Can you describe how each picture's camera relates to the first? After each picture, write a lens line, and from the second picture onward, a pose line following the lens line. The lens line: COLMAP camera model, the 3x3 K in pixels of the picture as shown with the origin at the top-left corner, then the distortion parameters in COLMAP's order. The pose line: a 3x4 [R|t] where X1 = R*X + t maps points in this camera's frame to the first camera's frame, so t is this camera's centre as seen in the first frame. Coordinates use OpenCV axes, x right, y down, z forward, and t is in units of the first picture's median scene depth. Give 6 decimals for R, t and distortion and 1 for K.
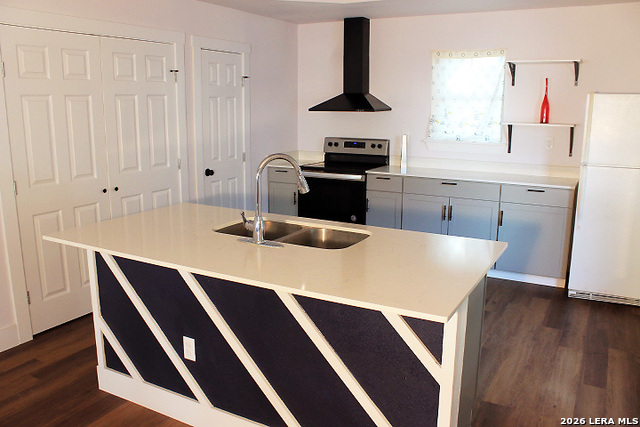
lens RADIAL K [[542.8, 0, 320.0], [0, 542.8, 213.5], [0, 0, 1]] dist [-0.150018, 0.002178]
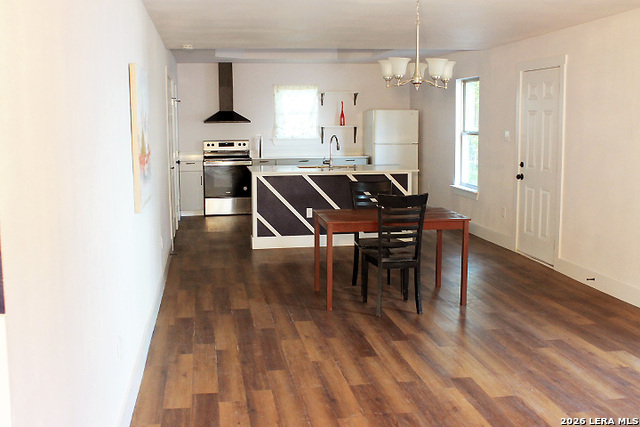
lens RADIAL K [[726.8, 0, 320.0], [0, 726.8, 213.5], [0, 0, 1]] dist [-0.091874, -0.009201]
pose [[0.792543, -0.091788, 0.602869, -1.061289], [0.129822, 0.991341, -0.019733, 0.152482], [-0.595837, 0.093905, 0.797596, -0.836383]]
